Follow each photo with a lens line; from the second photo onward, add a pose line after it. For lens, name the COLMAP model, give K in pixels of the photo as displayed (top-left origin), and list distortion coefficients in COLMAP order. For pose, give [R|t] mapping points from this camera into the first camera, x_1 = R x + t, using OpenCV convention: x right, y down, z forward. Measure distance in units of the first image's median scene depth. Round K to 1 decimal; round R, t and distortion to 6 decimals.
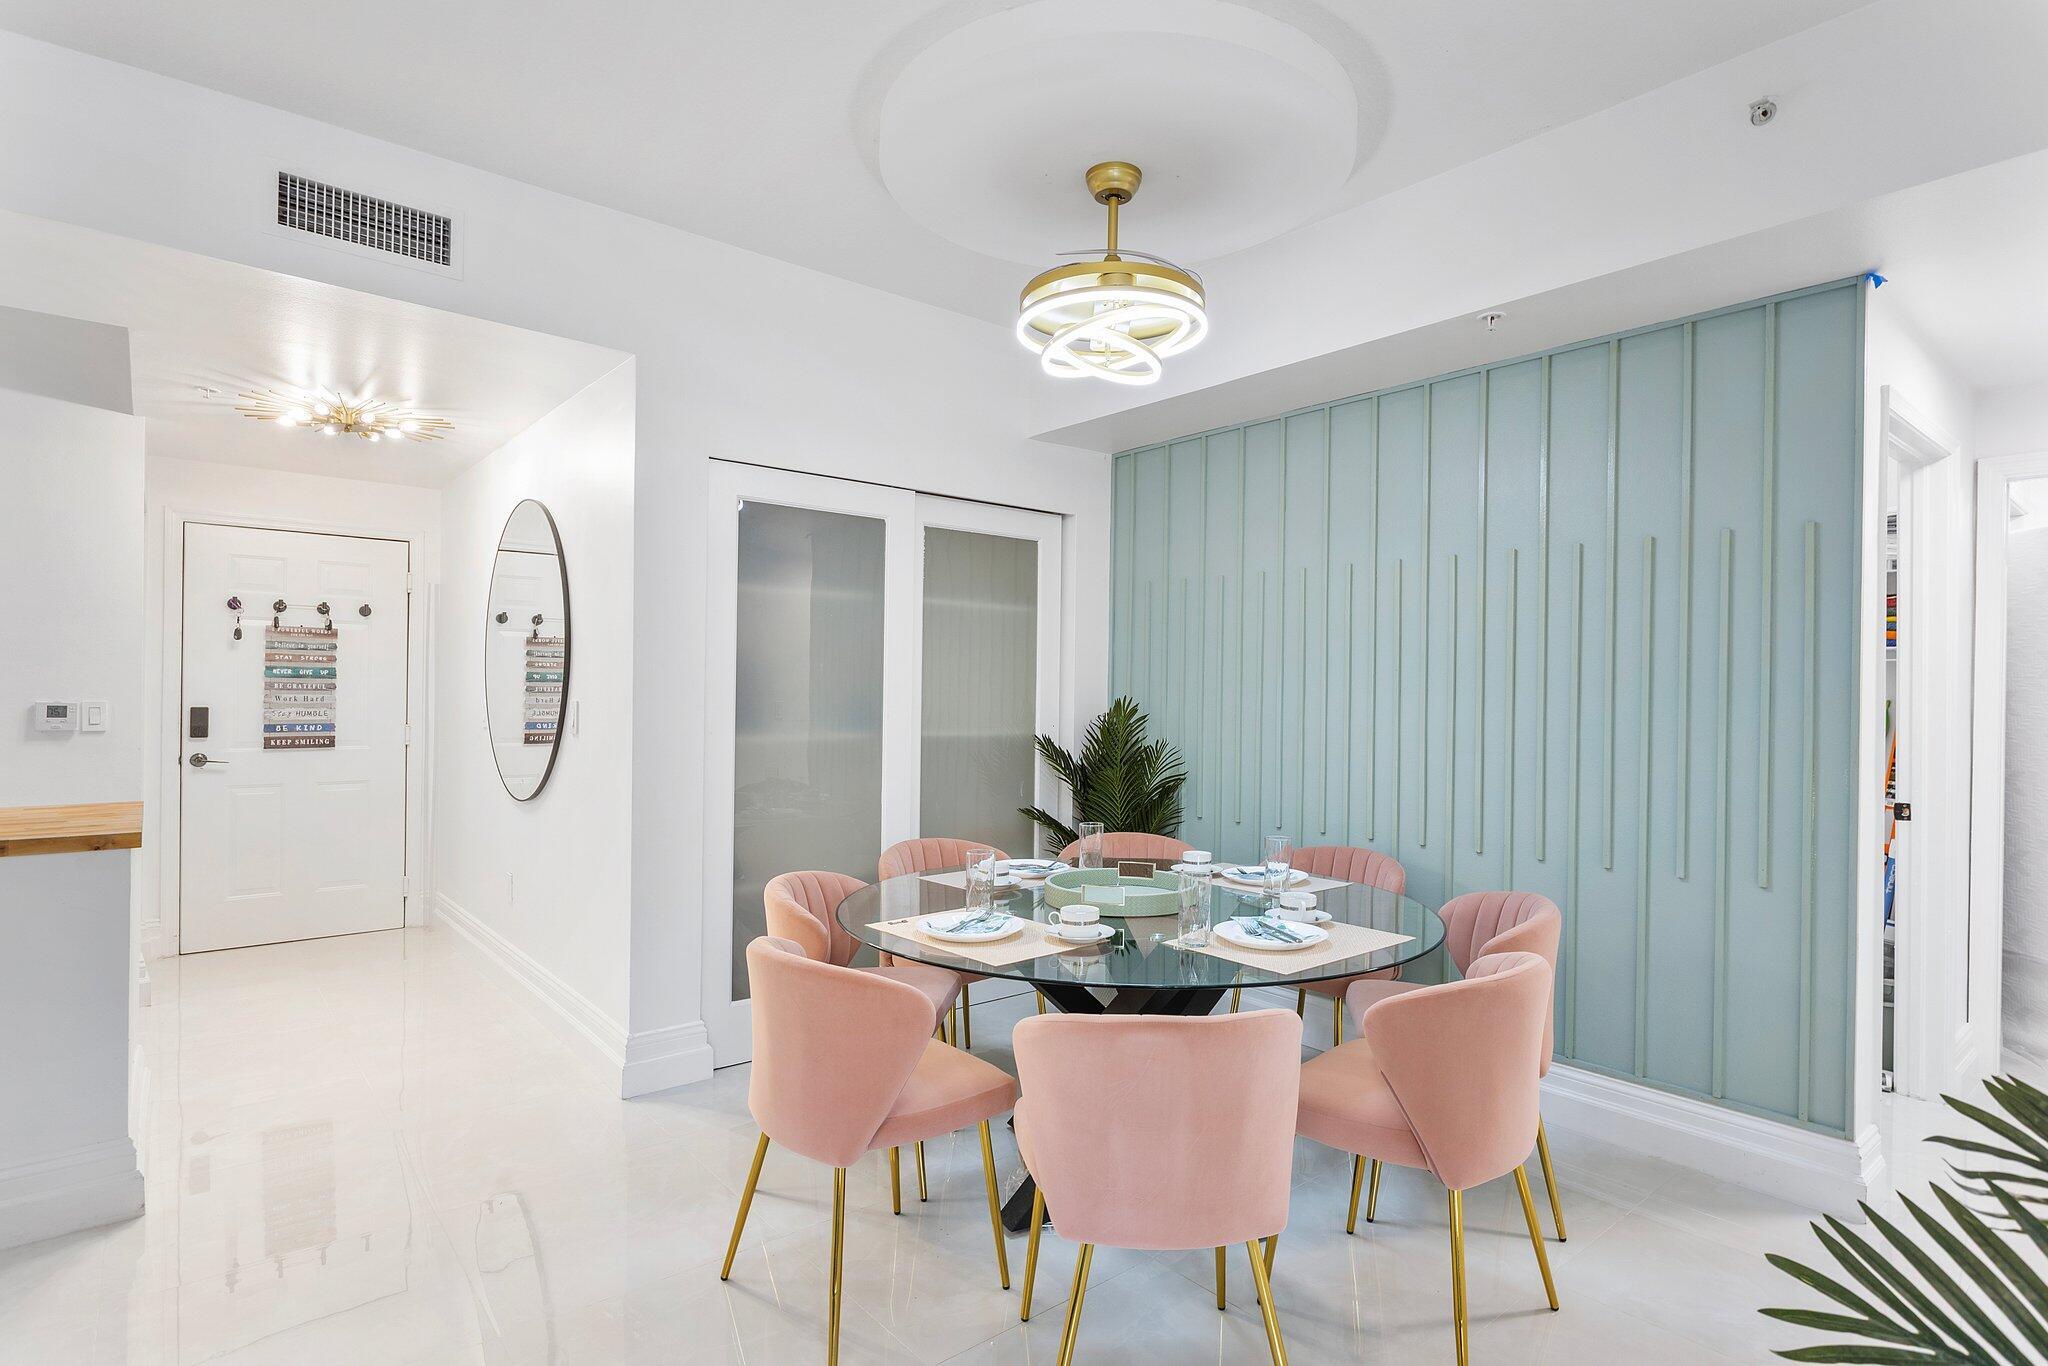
lens RADIAL K [[1034.1, 0, 1039.0], [0, 1034.1, 694.4], [0, 0, 1]] dist [-0.010223, 0.000209]
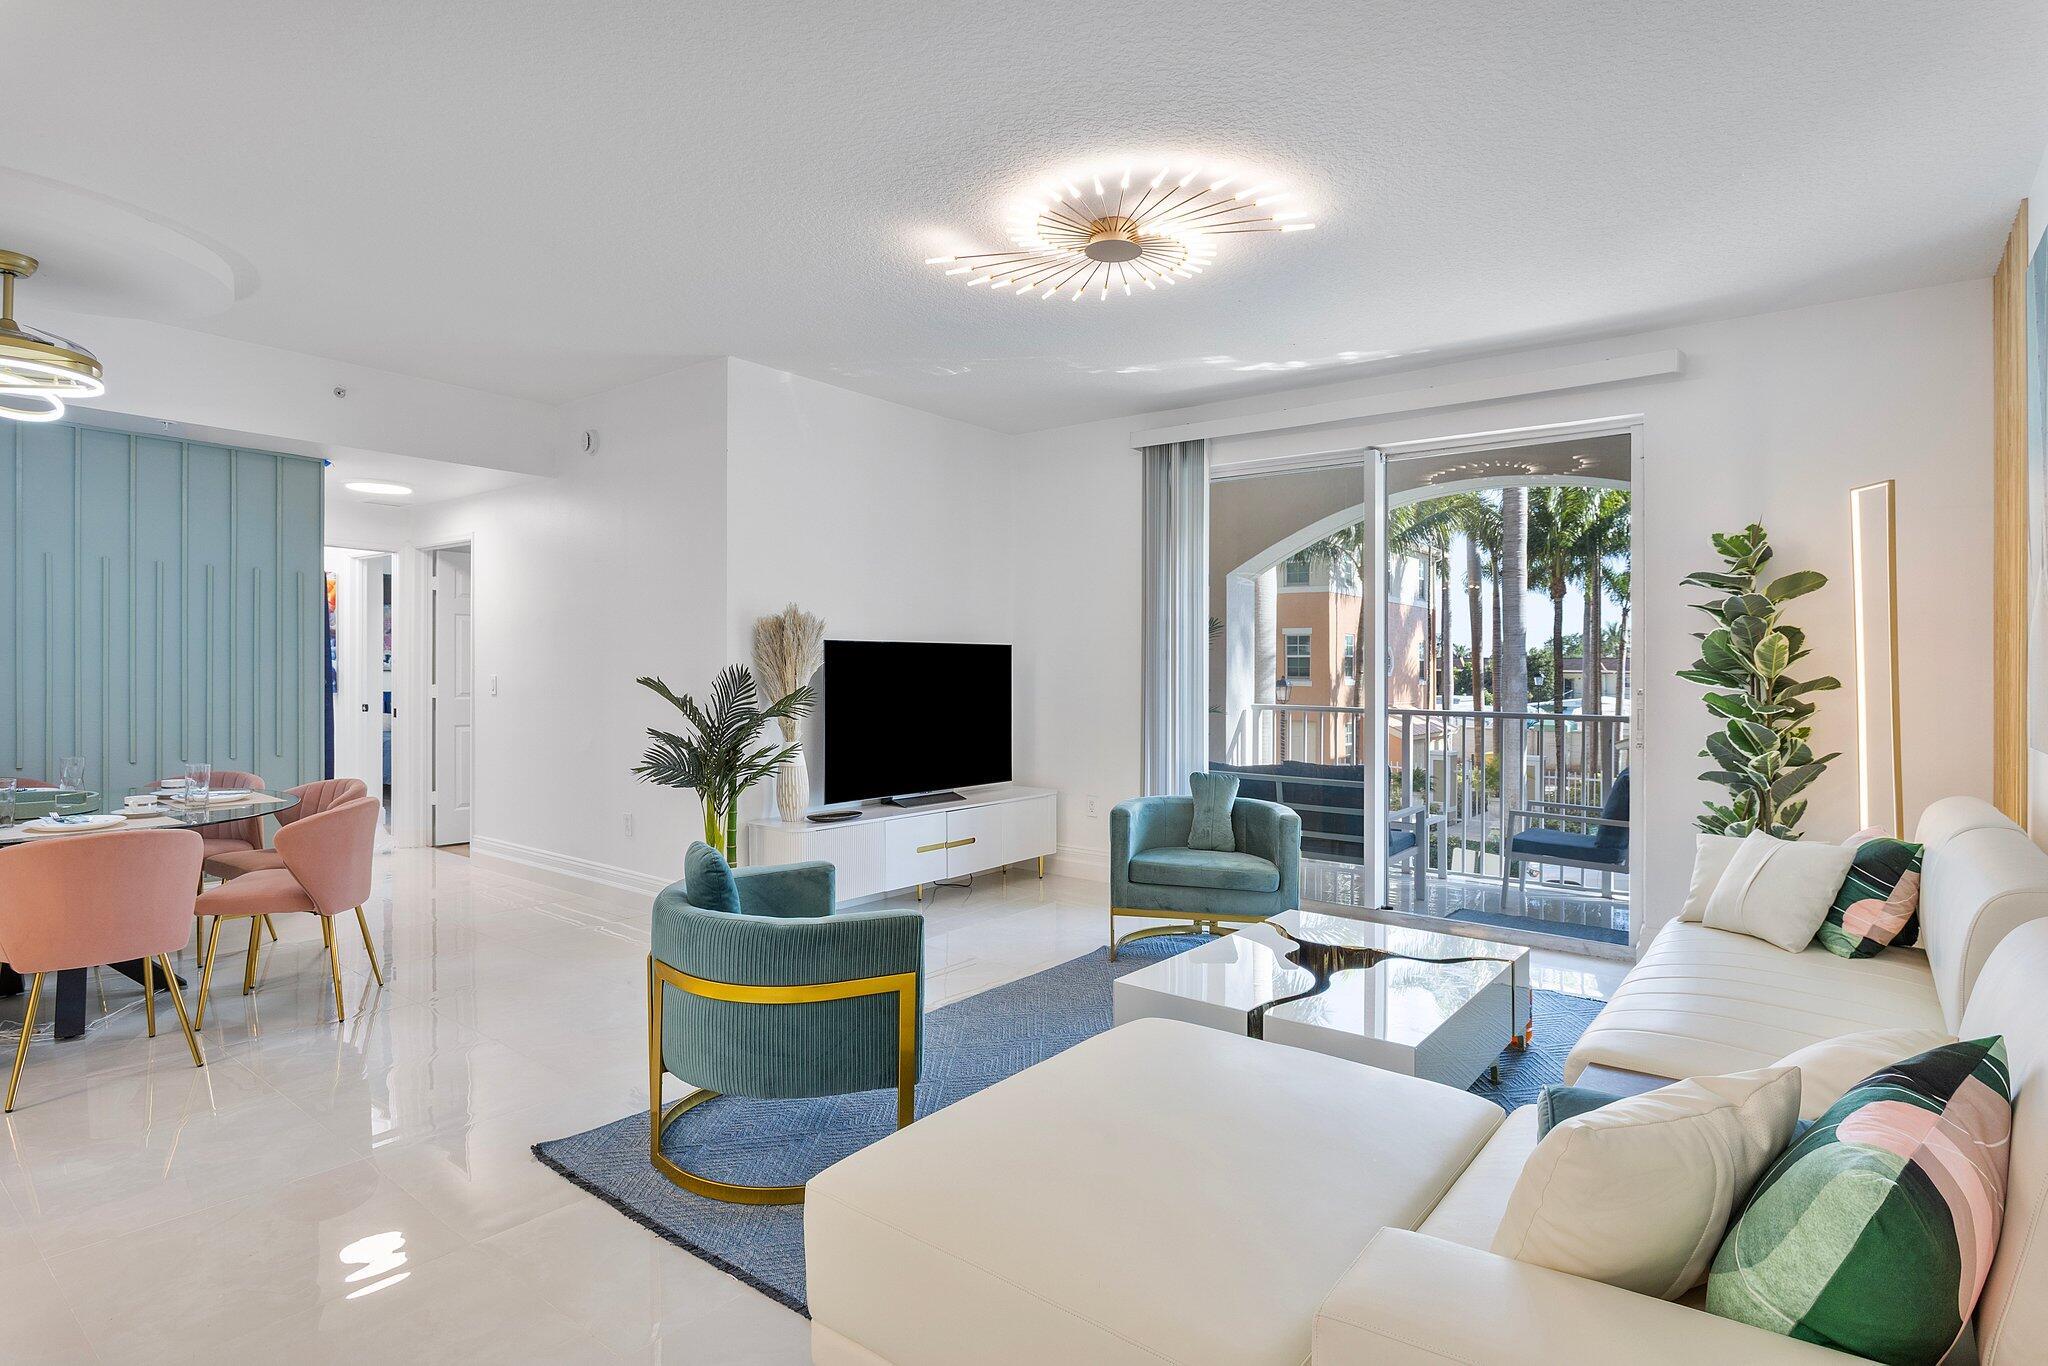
lens RADIAL K [[1045.8, 0, 1028.1], [0, 1045.8, 673.1], [0, 0, 1]] dist [-0.013205, 0.000056]
pose [[-0.201602, -0.015633, 0.979343, -0.931078], [-0.014356, 0.999812, 0.013005, -0.009766], [-0.979362, -0.011437, -0.201789, 0.004359]]
